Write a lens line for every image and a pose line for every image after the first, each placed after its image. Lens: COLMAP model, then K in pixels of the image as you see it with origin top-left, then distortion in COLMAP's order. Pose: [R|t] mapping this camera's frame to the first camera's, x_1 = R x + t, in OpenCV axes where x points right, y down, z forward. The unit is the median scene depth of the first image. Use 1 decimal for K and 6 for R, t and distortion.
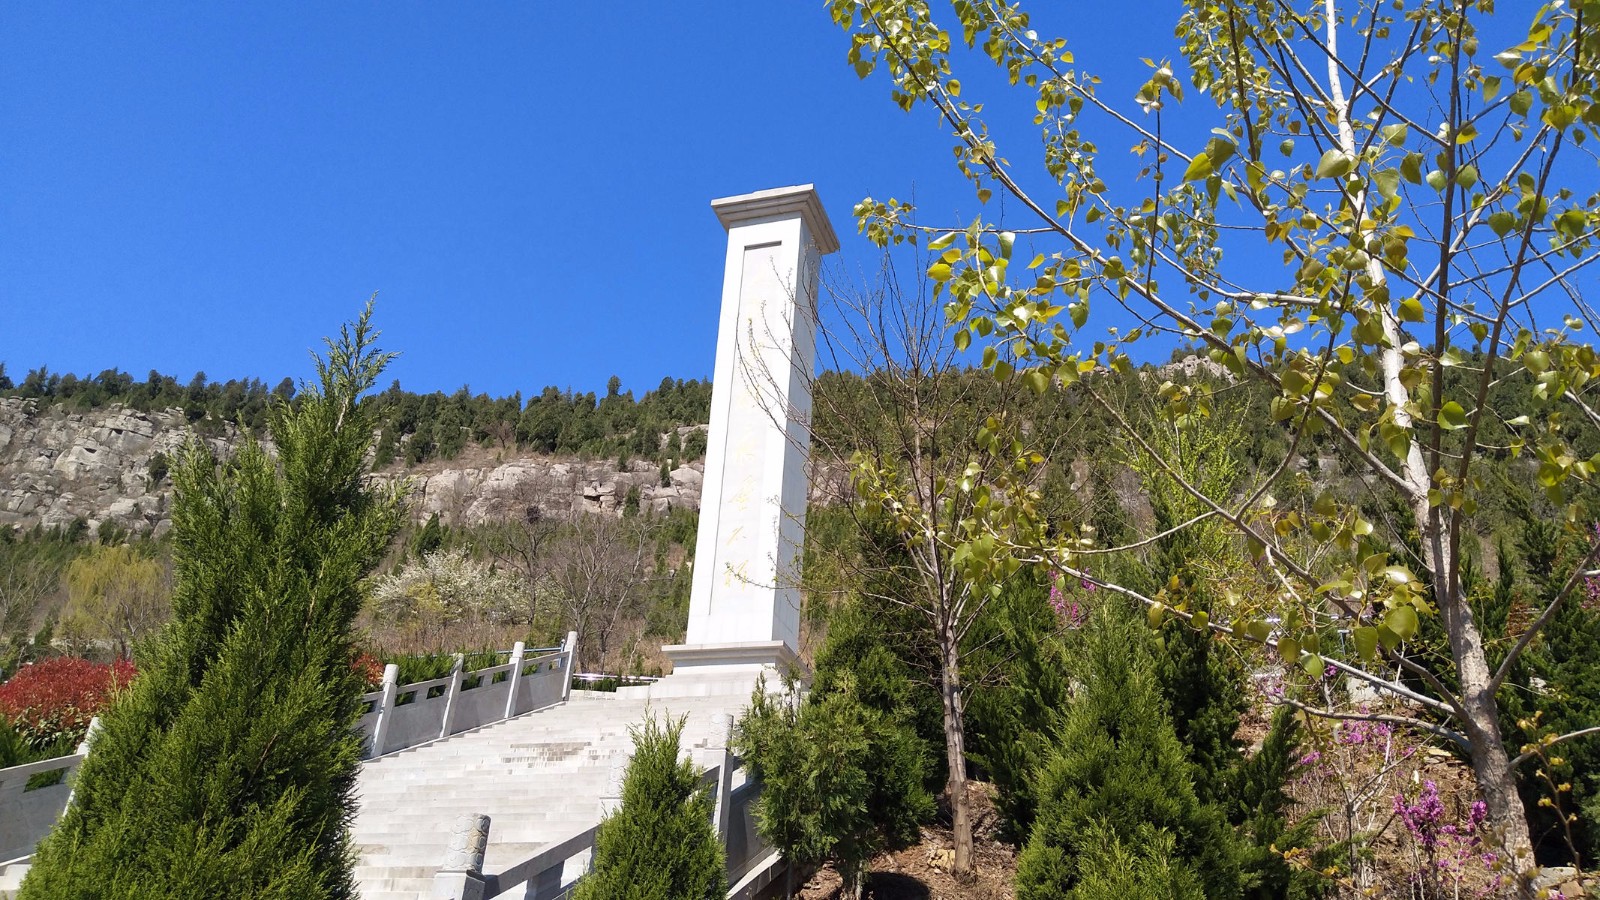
lens RADIAL K [[1205.0, 0, 796.8], [0, 1205.0, 444.3], [0, 0, 1]] dist [0.092116, -0.138887]
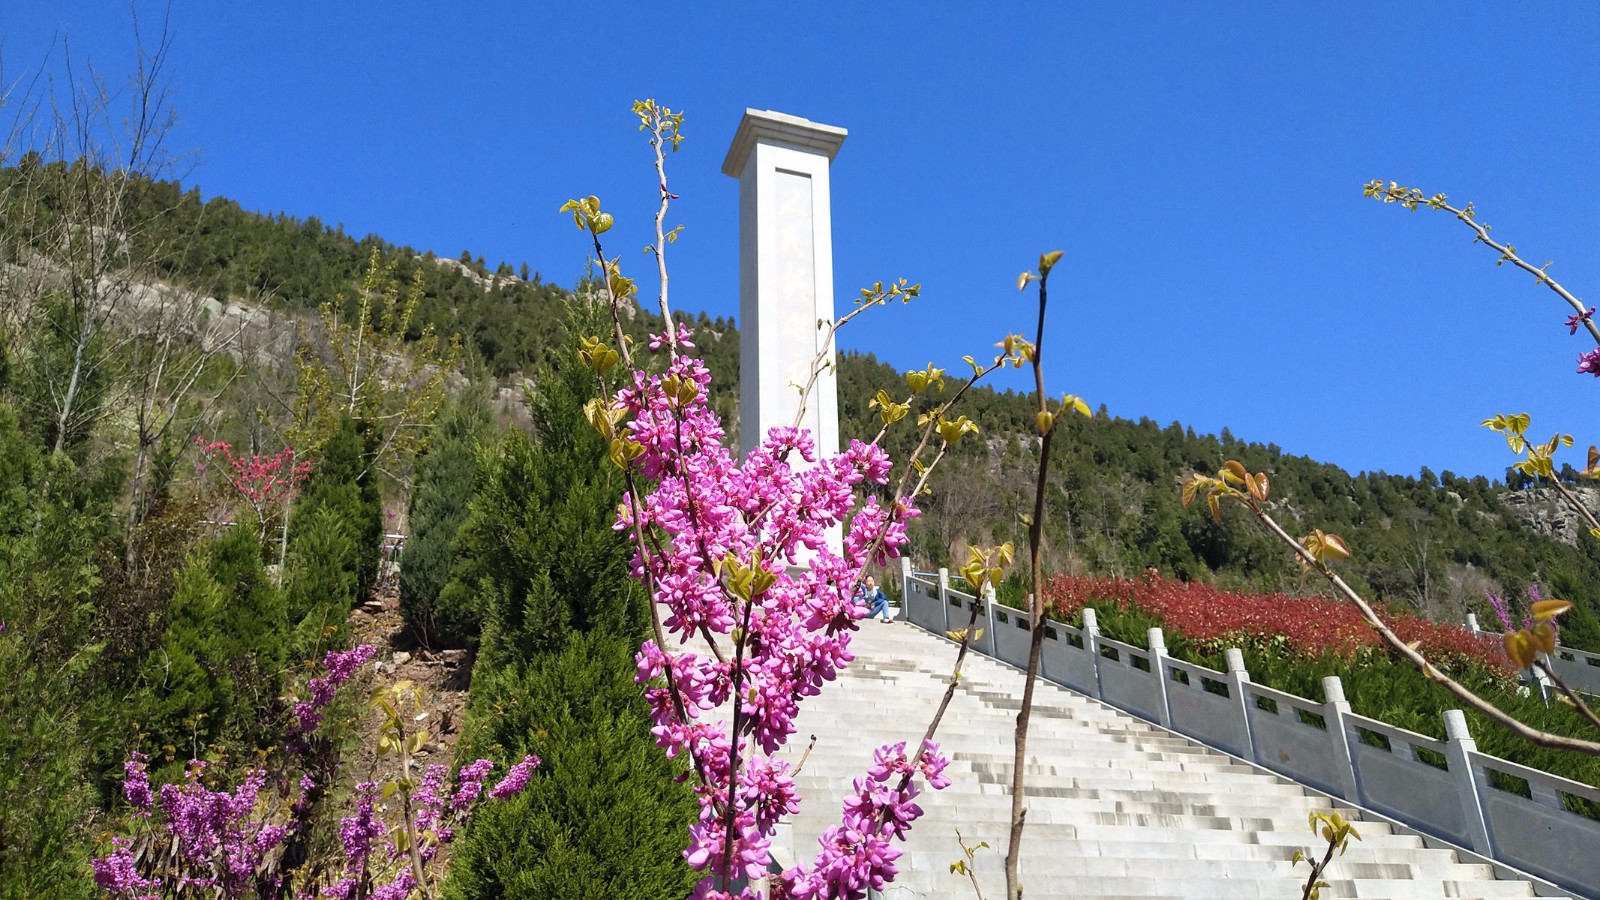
lens RADIAL K [[1205.0, 0, 796.8], [0, 1205.0, 444.3], [0, 0, 1]] dist [0.092116, -0.138887]
pose [[0.801117, 0.181707, 0.570258, -0.166320], [-0.227386, 0.973762, 0.009159, 0.013741], [-0.553632, -0.137006, 0.821414, 0.040684]]
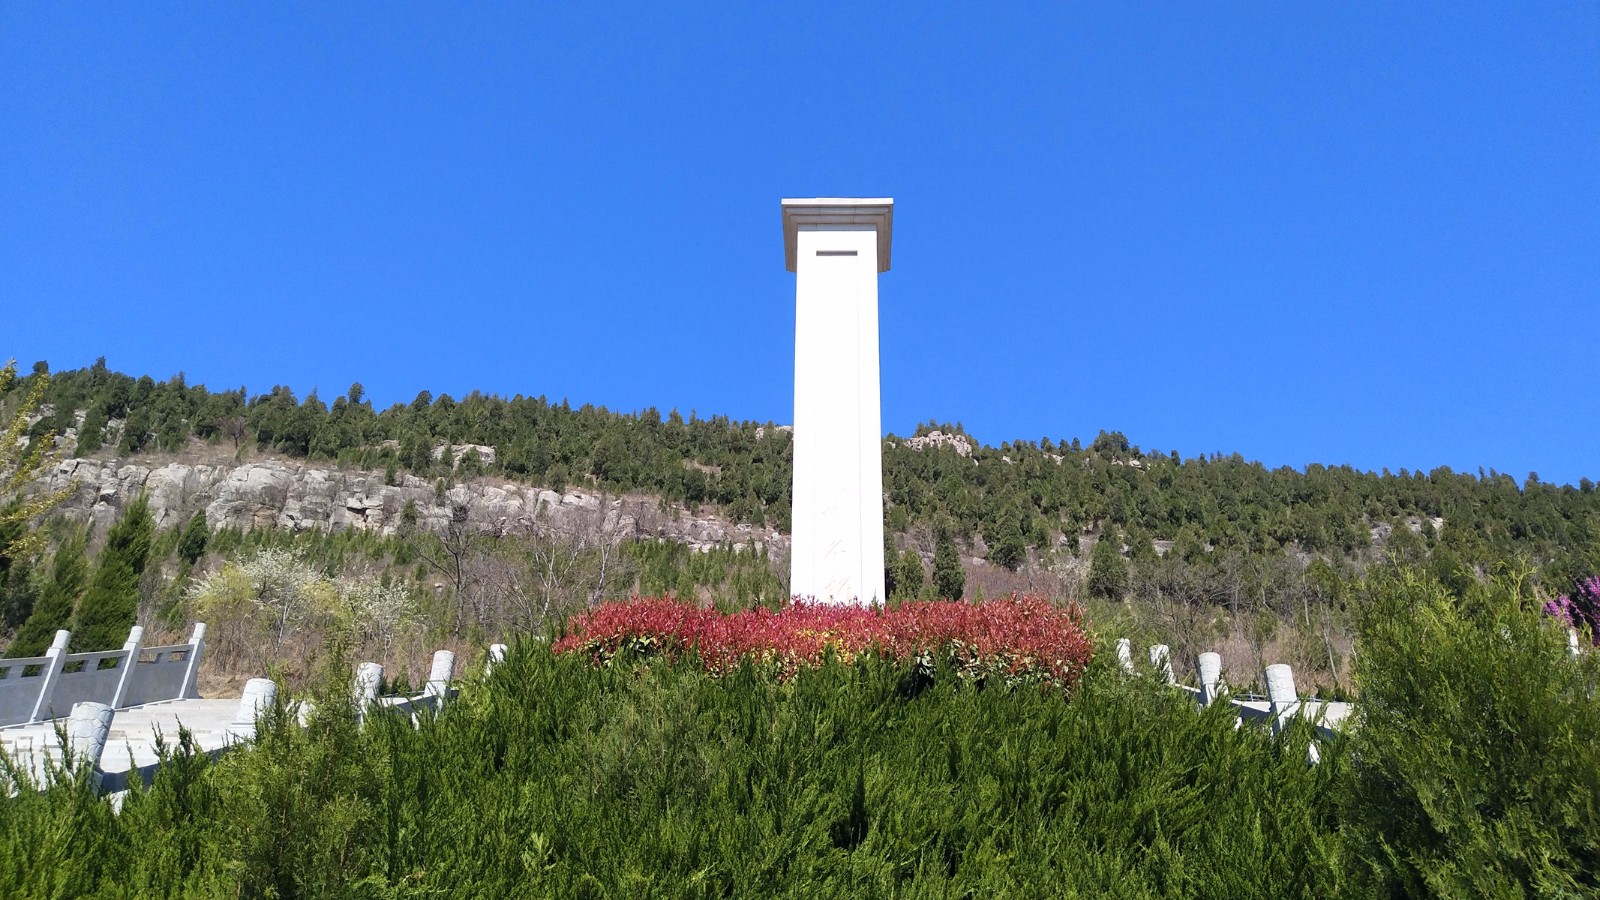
lens RADIAL K [[1205.0, 0, 796.8], [0, 1205.0, 444.3], [0, 0, 1]] dist [0.092116, -0.138887]
pose [[0.960868, 0.109330, 0.254520, -0.085201], [-0.098218, 0.993588, -0.056004, 0.012984], [-0.259011, 0.028814, 0.965445, 0.024756]]
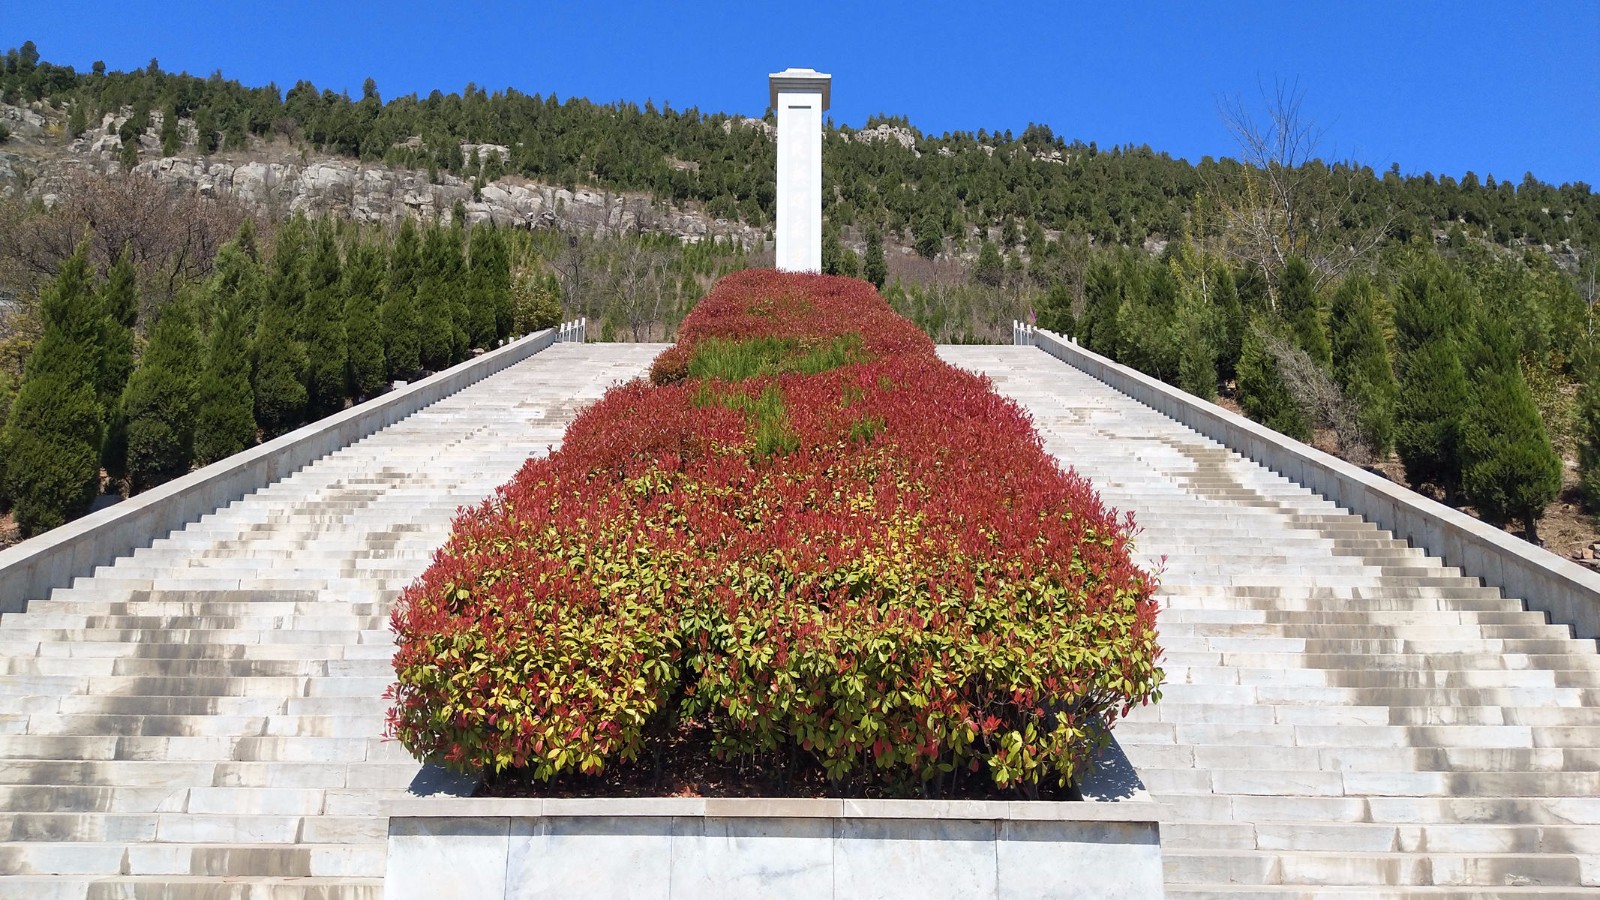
lens RADIAL K [[1205.0, 0, 796.8], [0, 1205.0, 444.3], [0, 0, 1]] dist [0.092116, -0.138887]
pose [[0.950405, 0.034729, 0.309071, -0.164469], [-0.104946, 0.971273, 0.213575, -0.019395], [-0.292775, -0.235419, 0.926747, -0.216578]]
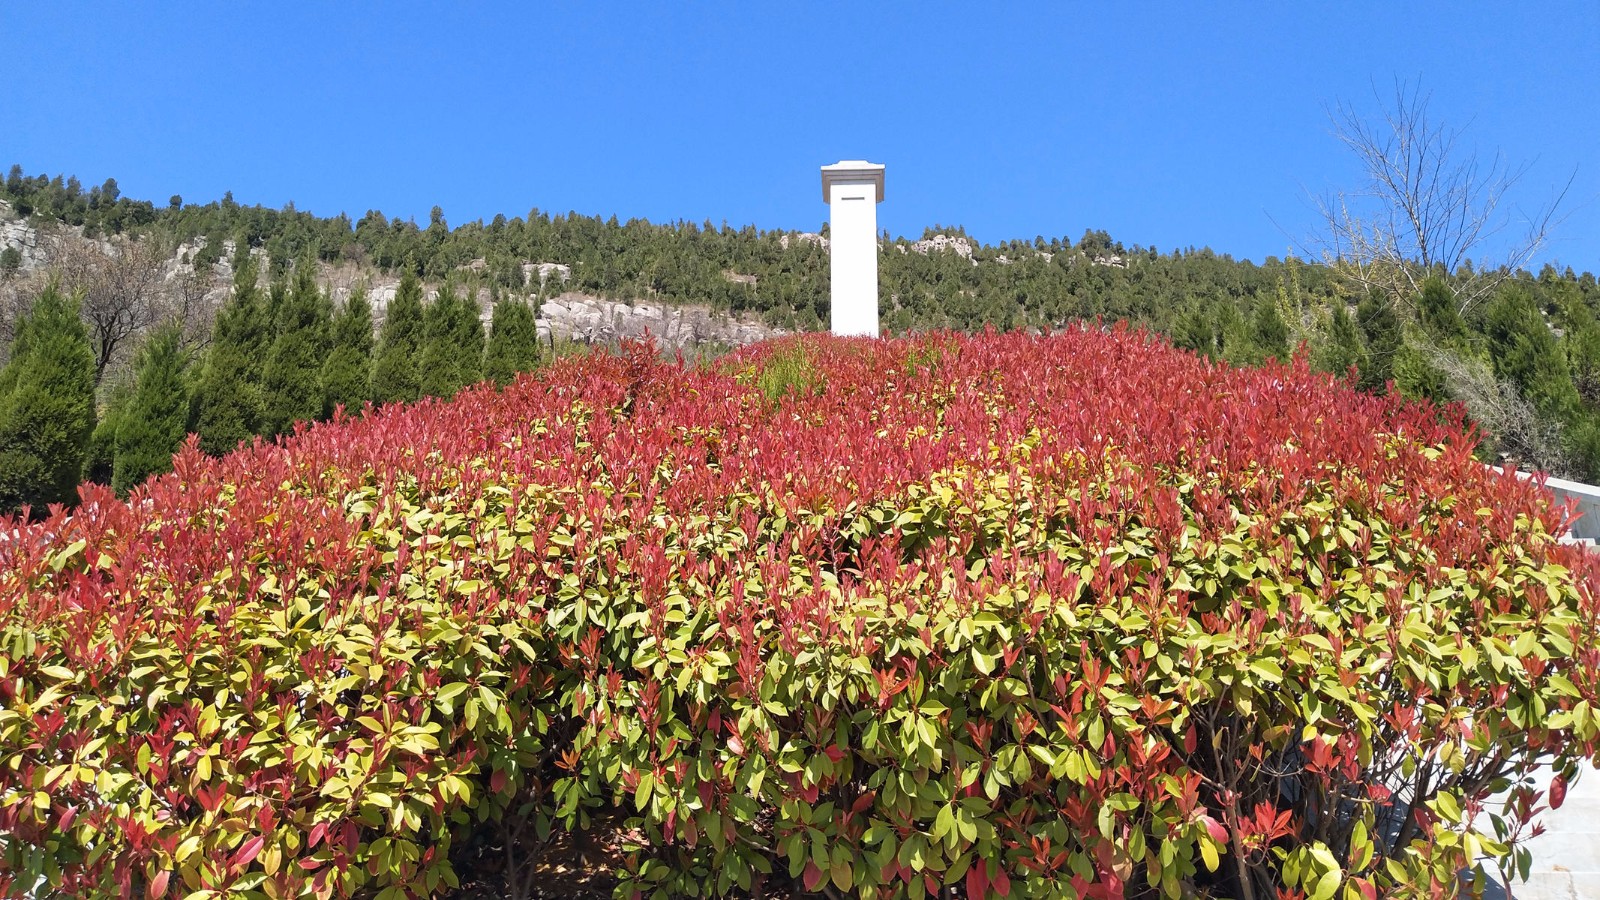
lens RADIAL K [[1205.0, 0, 796.8], [0, 1205.0, 444.3], [0, 0, 1]] dist [0.092116, -0.138887]
pose [[0.965919, 0.043234, 0.255209, -0.155129], [-0.076918, 0.989357, 0.123518, -0.008027], [-0.247152, -0.138938, 0.958964, -0.194873]]
